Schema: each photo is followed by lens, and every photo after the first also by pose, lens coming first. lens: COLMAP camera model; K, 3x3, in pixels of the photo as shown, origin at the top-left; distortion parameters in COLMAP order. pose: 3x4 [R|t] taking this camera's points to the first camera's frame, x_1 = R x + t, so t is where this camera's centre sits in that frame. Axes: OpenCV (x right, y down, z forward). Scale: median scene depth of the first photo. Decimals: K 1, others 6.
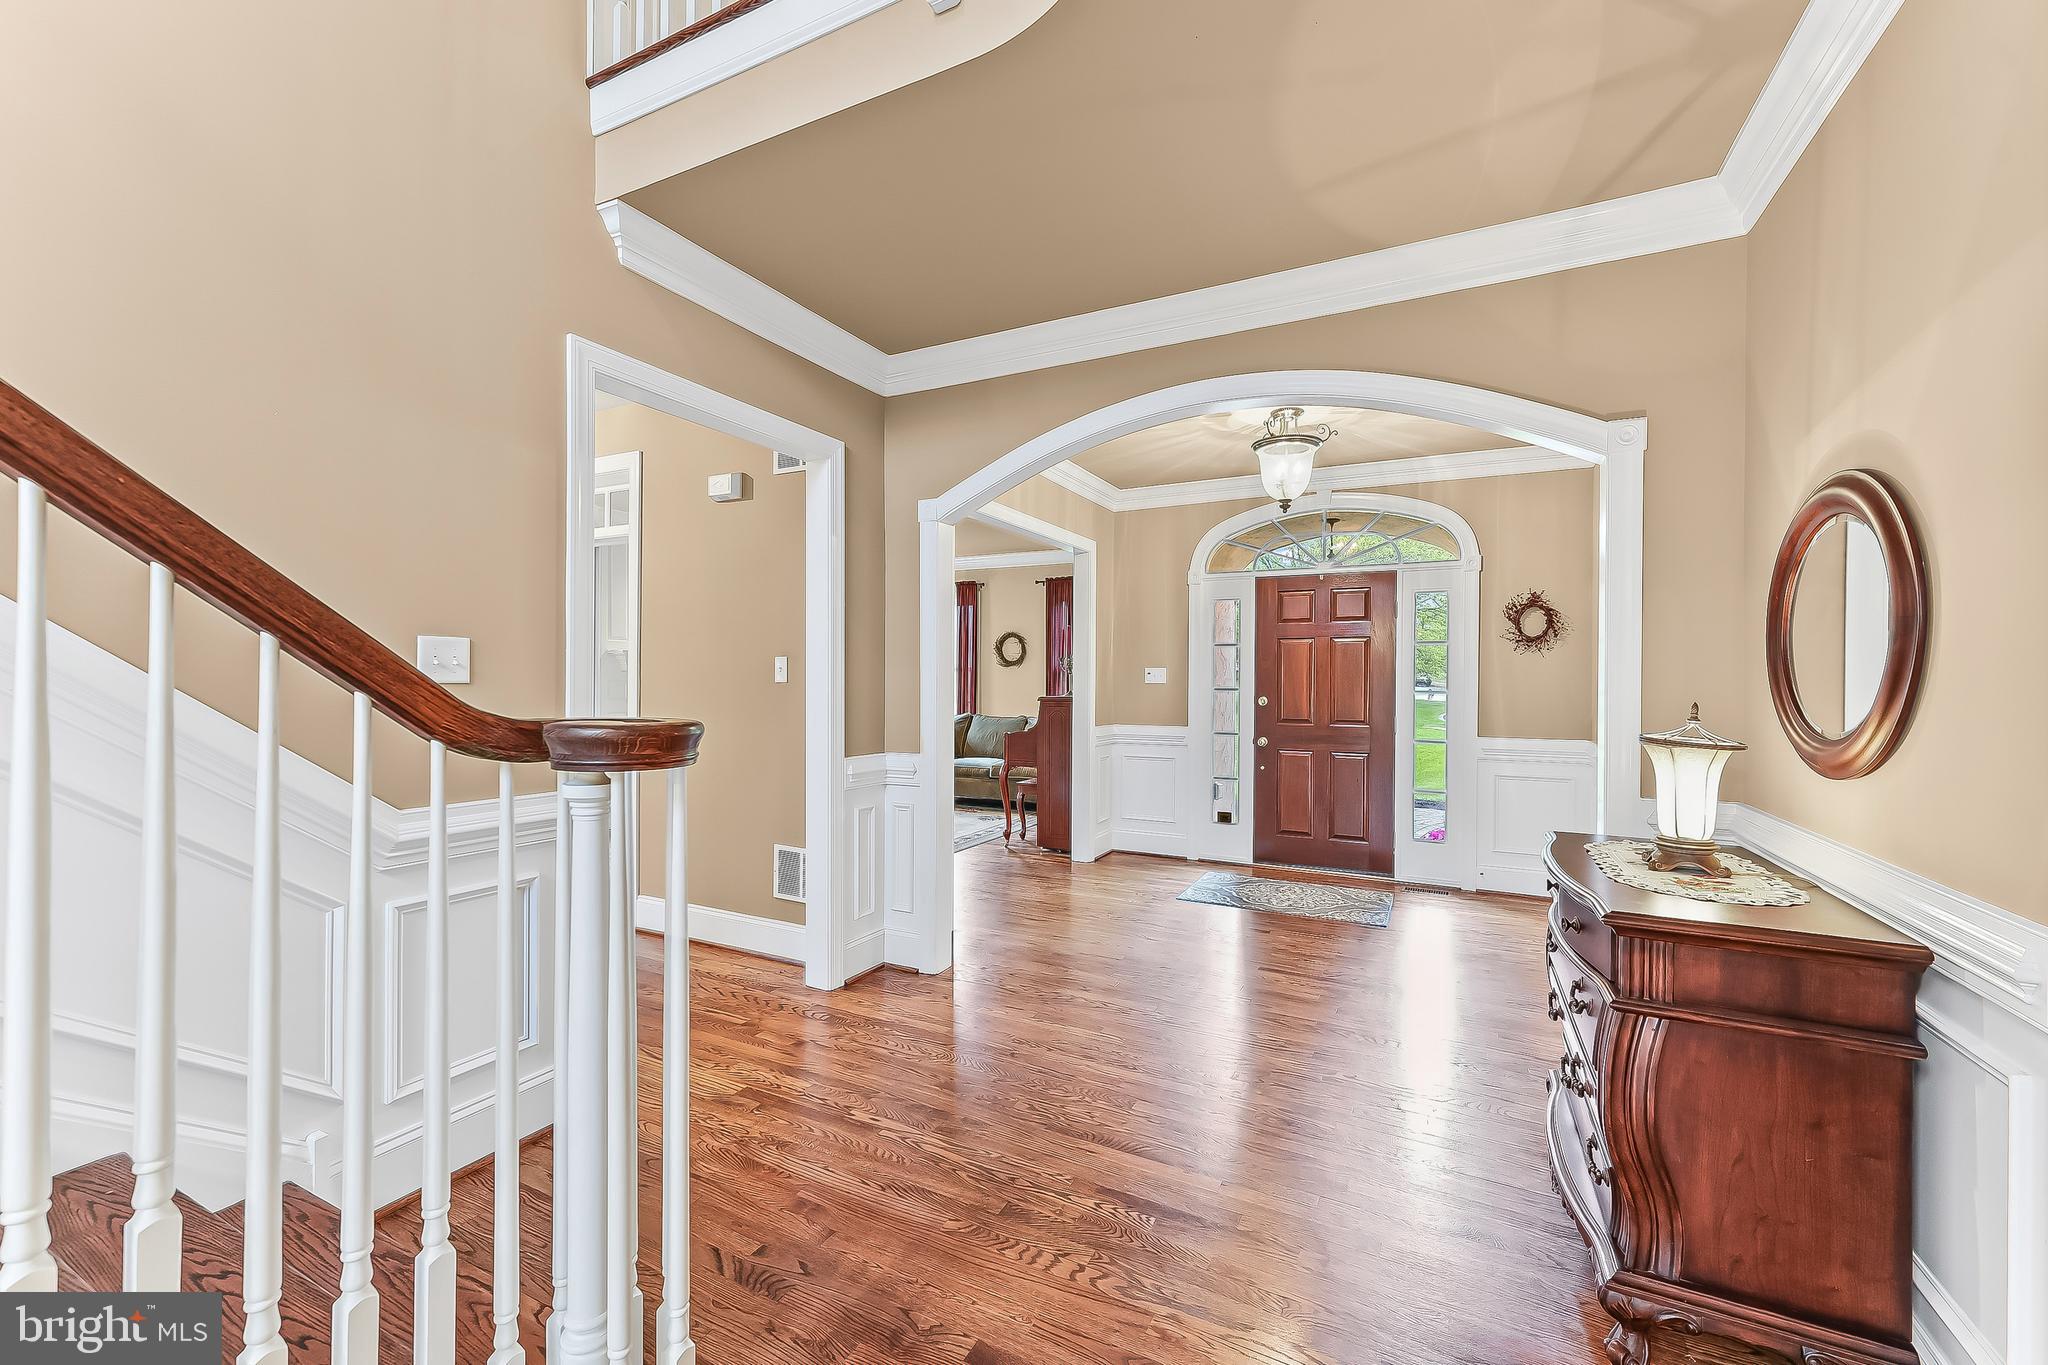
lens RADIAL K [[831.6, 0, 1024.2], [0, 831.6, 684.9], [0, 0, 1]] dist [0.004676, -0.000674]
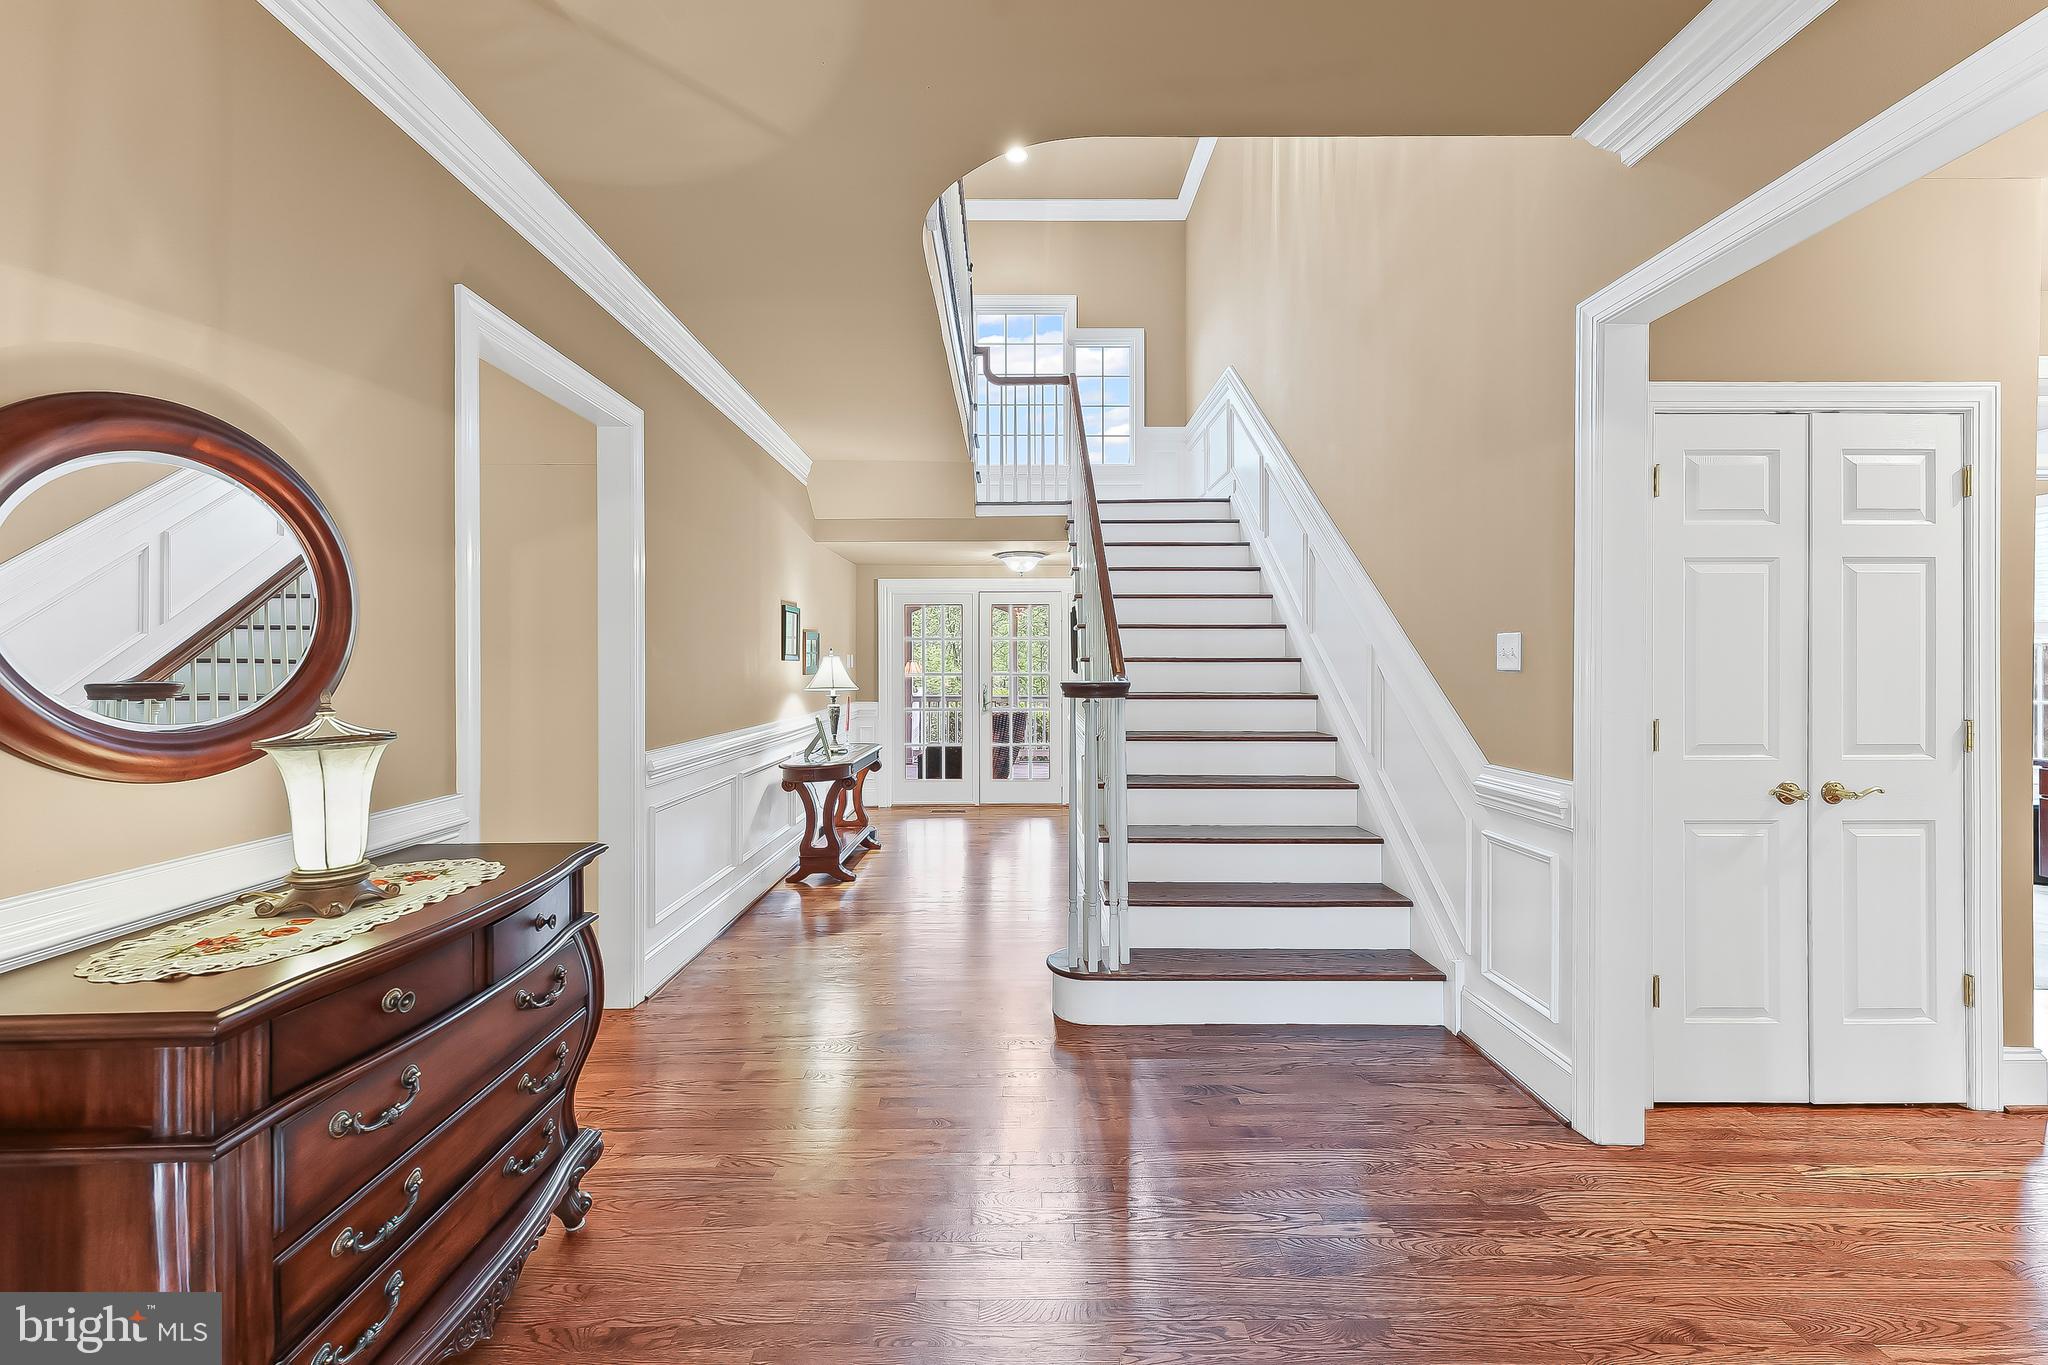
lens RADIAL K [[831.6, 0, 1021.4], [0, 831.6, 667.7], [0, 0, 1]] dist [0.004676, -0.000674]
pose [[-0.887410, 0.000083, -0.460982, 0.245317], [-0.002992, 0.999978, 0.005940, -0.004766], [0.460972, 0.006650, -0.887390, 0.834115]]
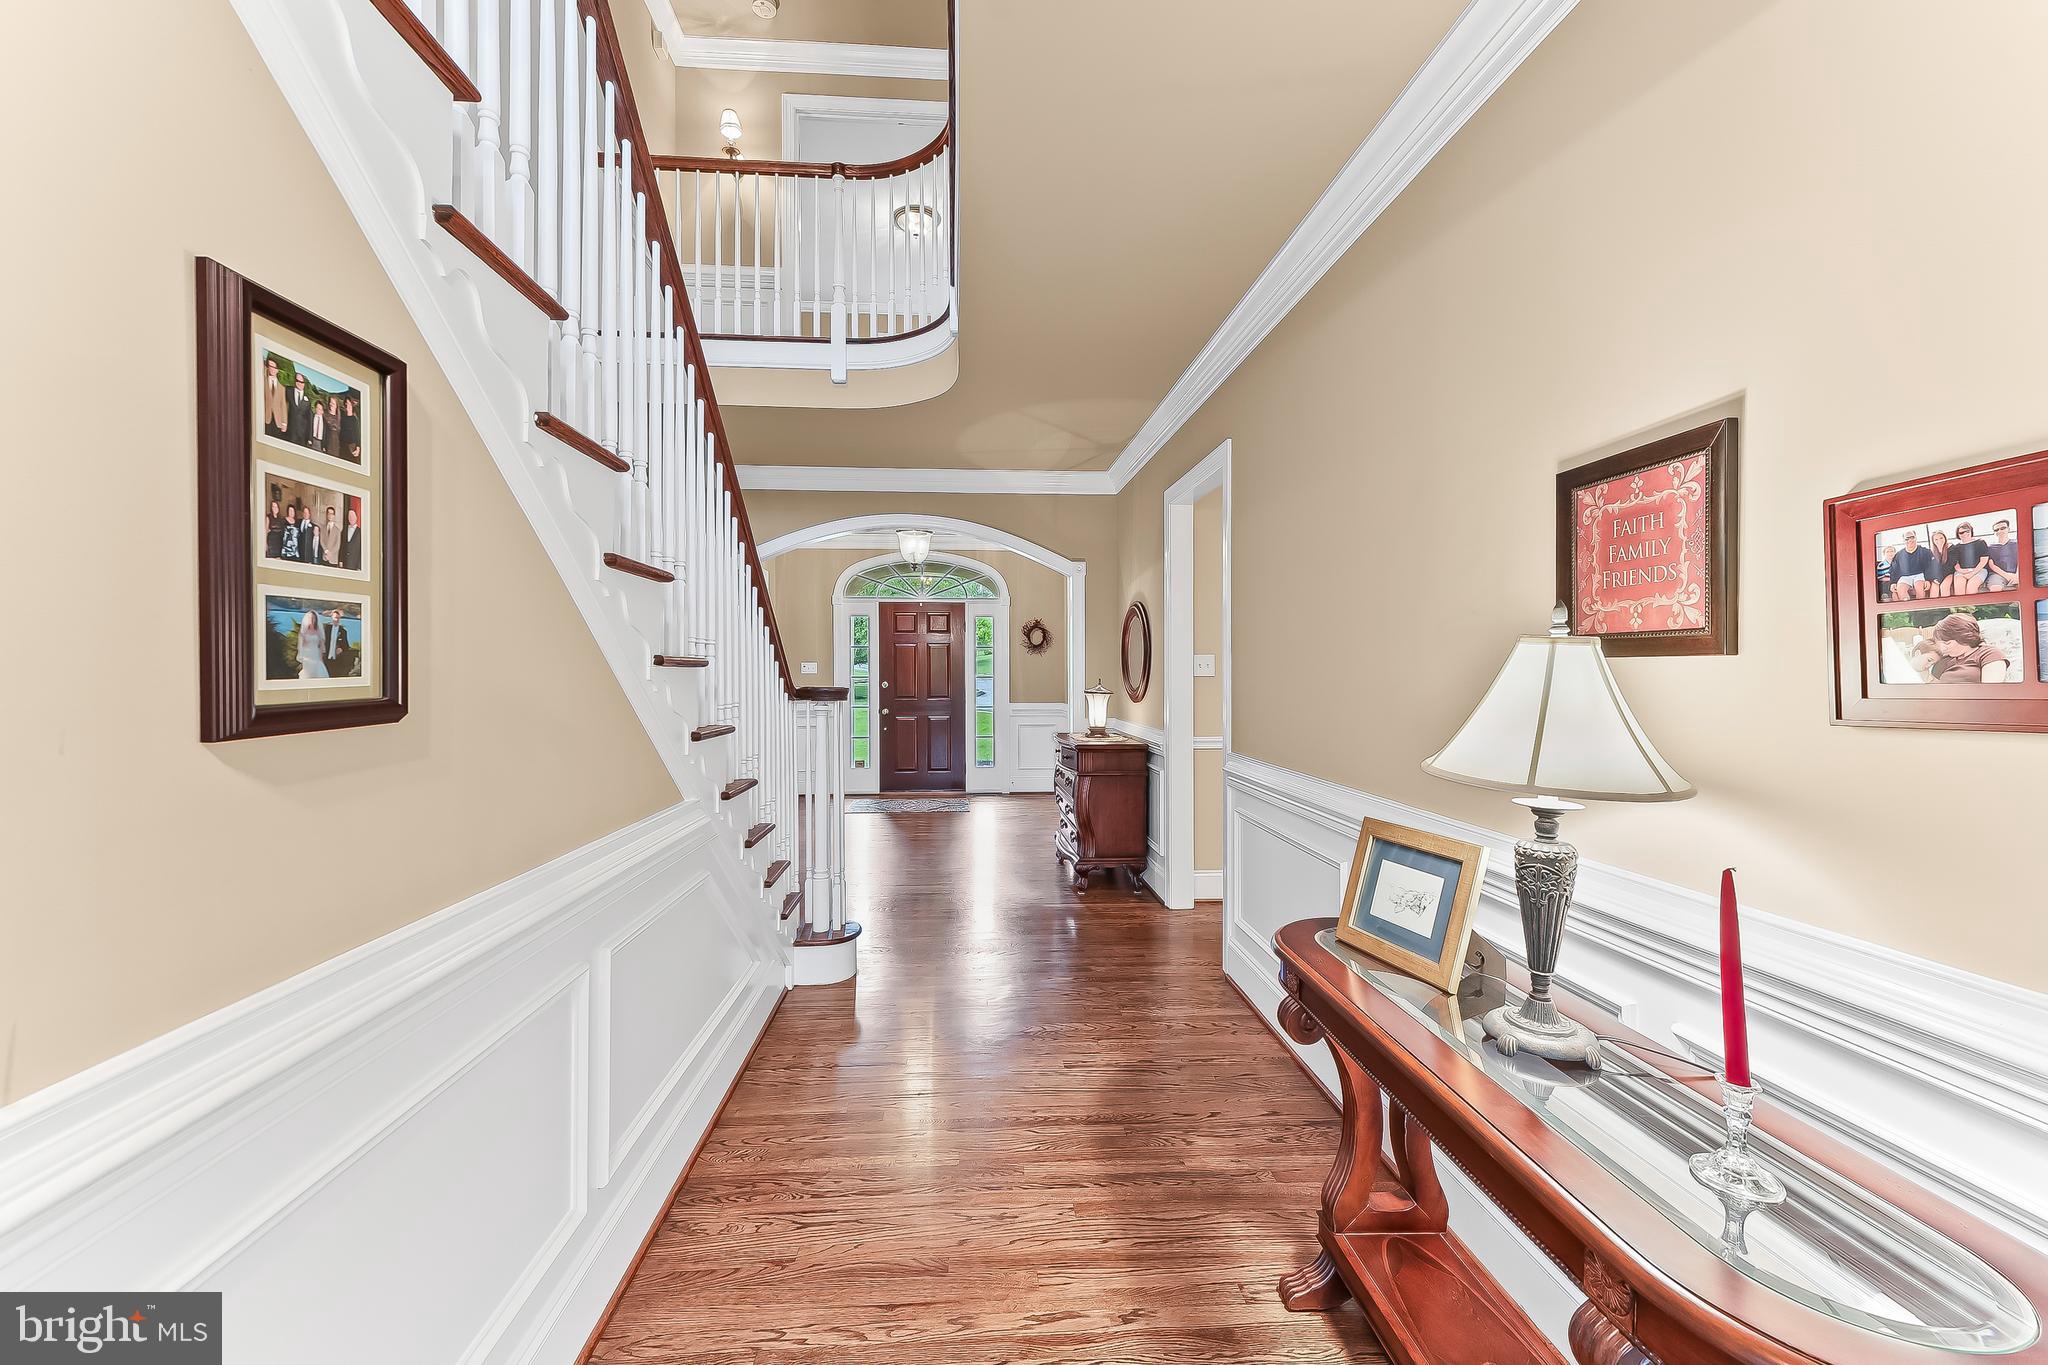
lens RADIAL K [[831.6, 0, 1019.2], [0, 831.6, 673.9], [0, 0, 1]] dist [0.004676, -0.000674]
pose [[0.850994, -0.007237, 0.525126, -0.340703], [0.008127, 0.999967, 0.000610, 0.001715], [-0.525113, 0.003749, 0.851024, -0.471480]]
